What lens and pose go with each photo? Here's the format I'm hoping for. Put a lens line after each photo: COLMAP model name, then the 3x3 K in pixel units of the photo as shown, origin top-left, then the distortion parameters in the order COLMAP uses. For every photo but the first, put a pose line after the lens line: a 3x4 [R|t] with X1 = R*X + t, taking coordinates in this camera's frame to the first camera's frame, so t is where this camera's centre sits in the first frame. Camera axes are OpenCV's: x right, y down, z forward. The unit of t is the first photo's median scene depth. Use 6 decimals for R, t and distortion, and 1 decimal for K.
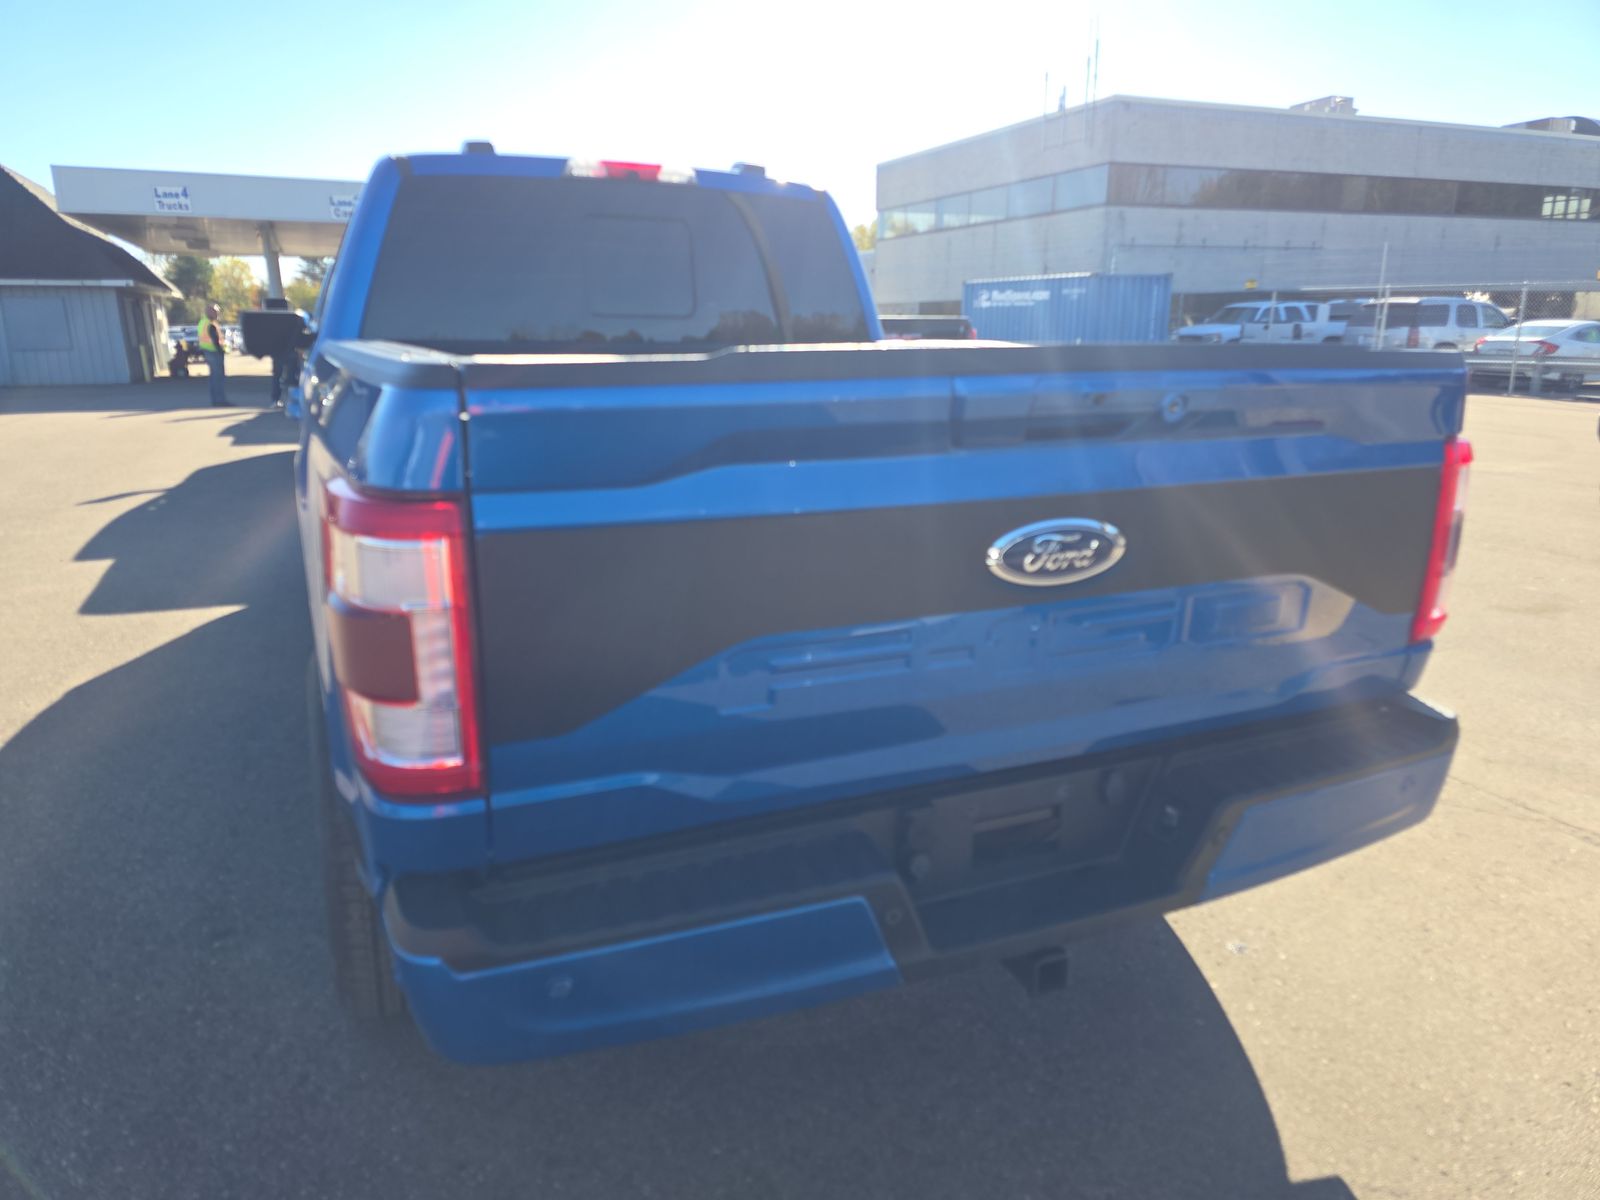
lens RADIAL K [[1067.0, 0, 799.5], [0, 1067.0, 606.0], [0, 0, 1]] dist [0.072643, -0.053377]
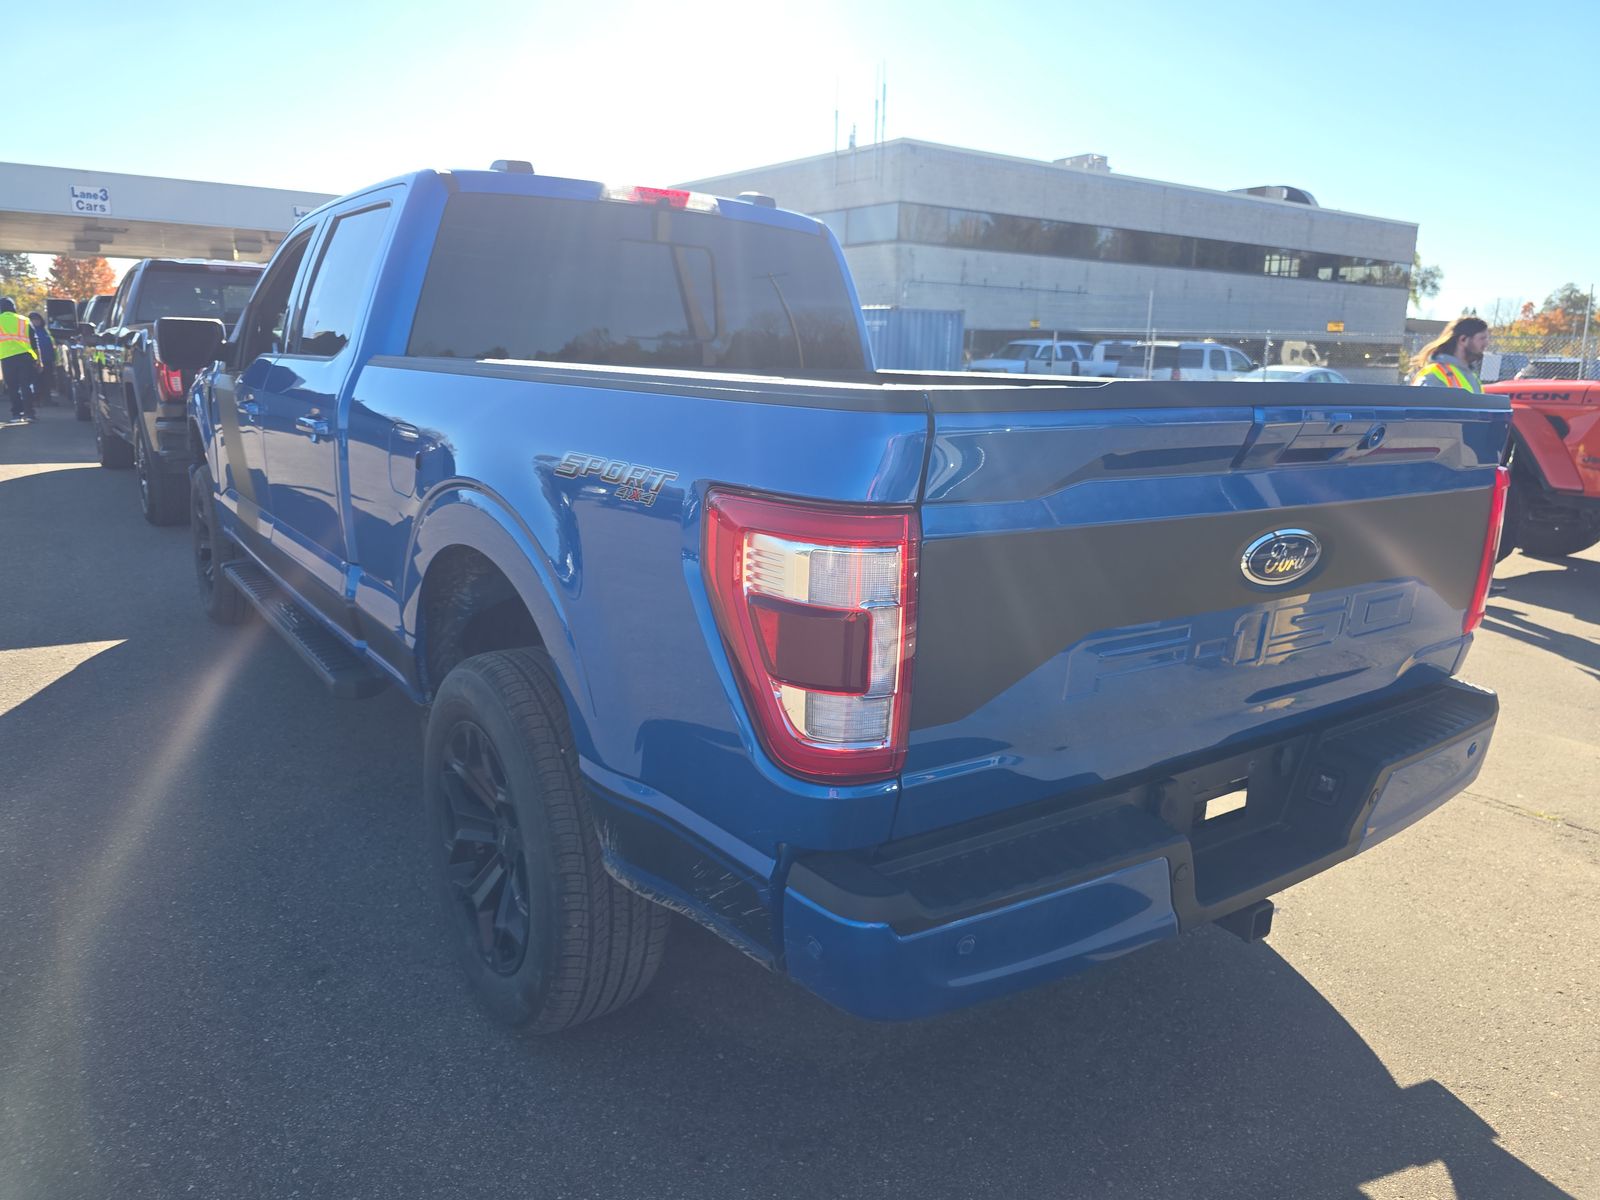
lens RADIAL K [[1091.7, 0, 796.2], [0, 1091.7, 609.5], [0, 0, 1]] dist [0.054137, -0.053433]
pose [[0.979488, -0.016362, 0.200837, -0.031078], [0.020806, 0.999583, -0.020039, 0.001229], [-0.200426, 0.023807, 0.979420, -0.004429]]
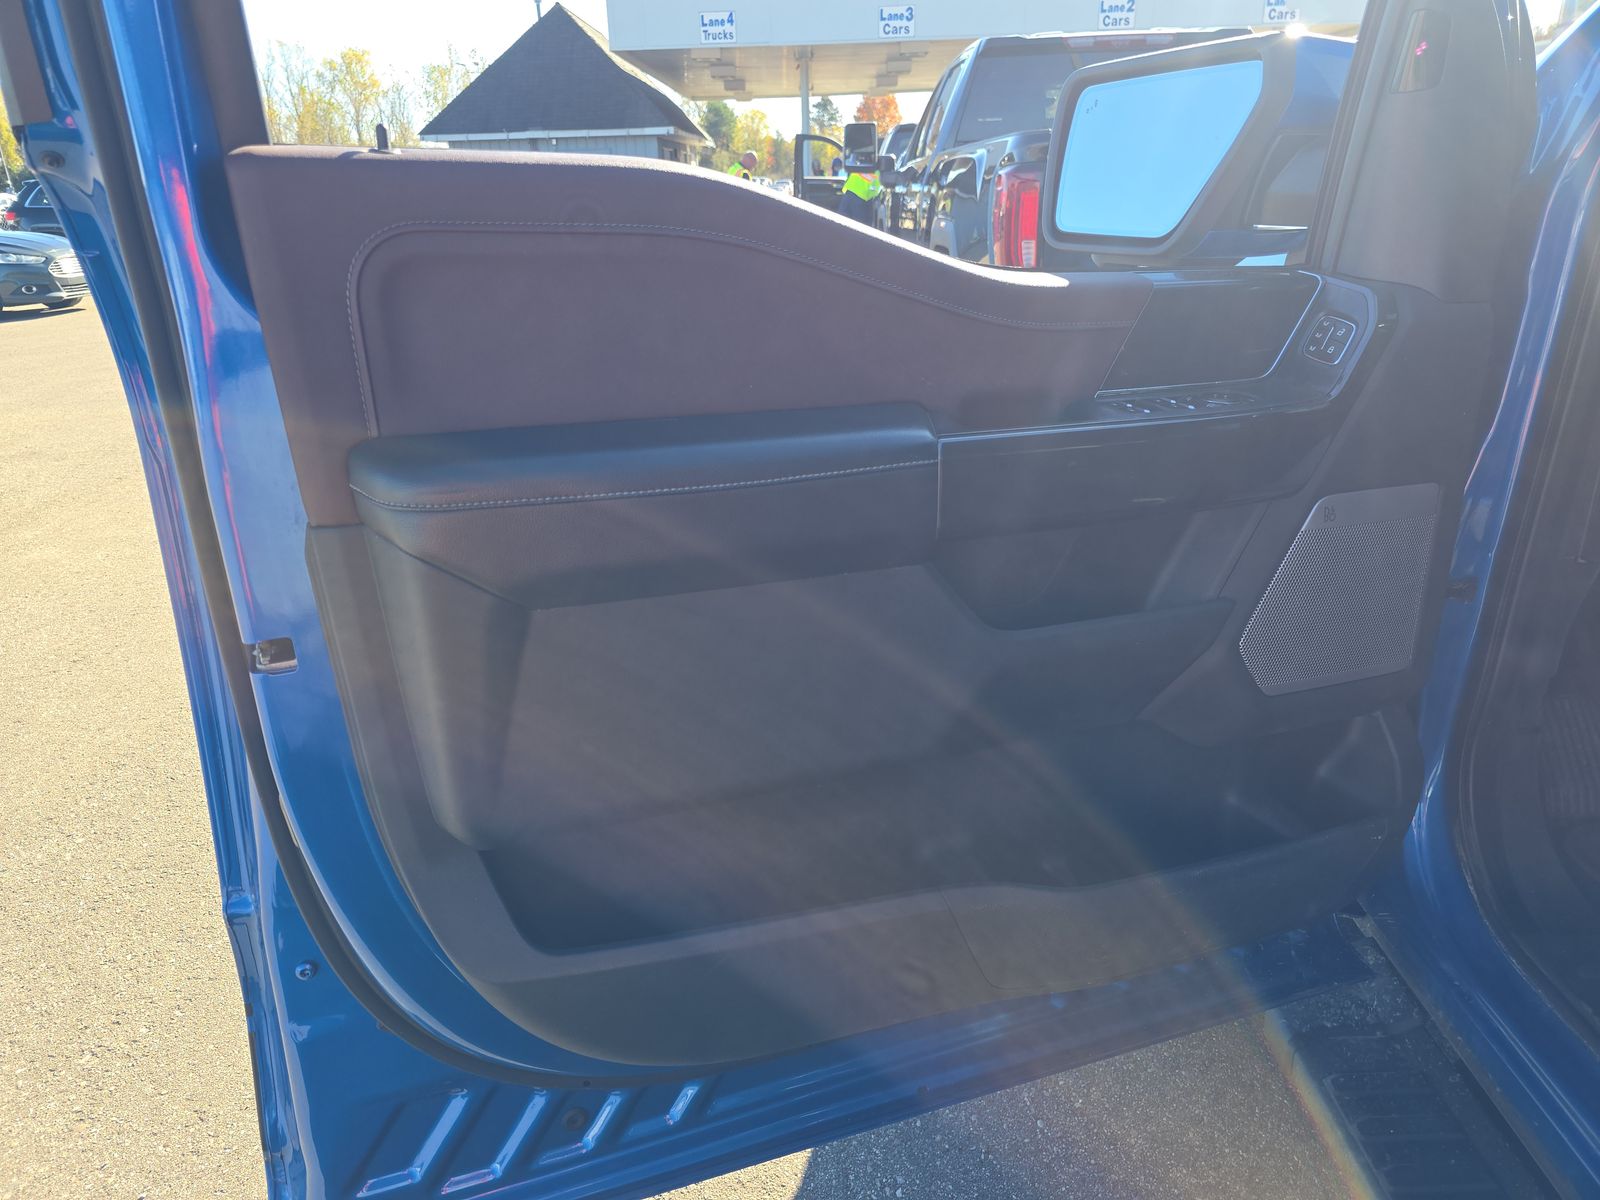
lens RADIAL K [[1067.0, 0, 799.5], [0, 1067.0, 606.0], [0, 0, 1]] dist [0.072643, -0.053377]
pose [[0.912647, 0.135234, -0.385730, -0.089865], [-0.083932, 0.985576, 0.146951, -0.034707], [0.400039, -0.101739, 0.910834, 0.141941]]
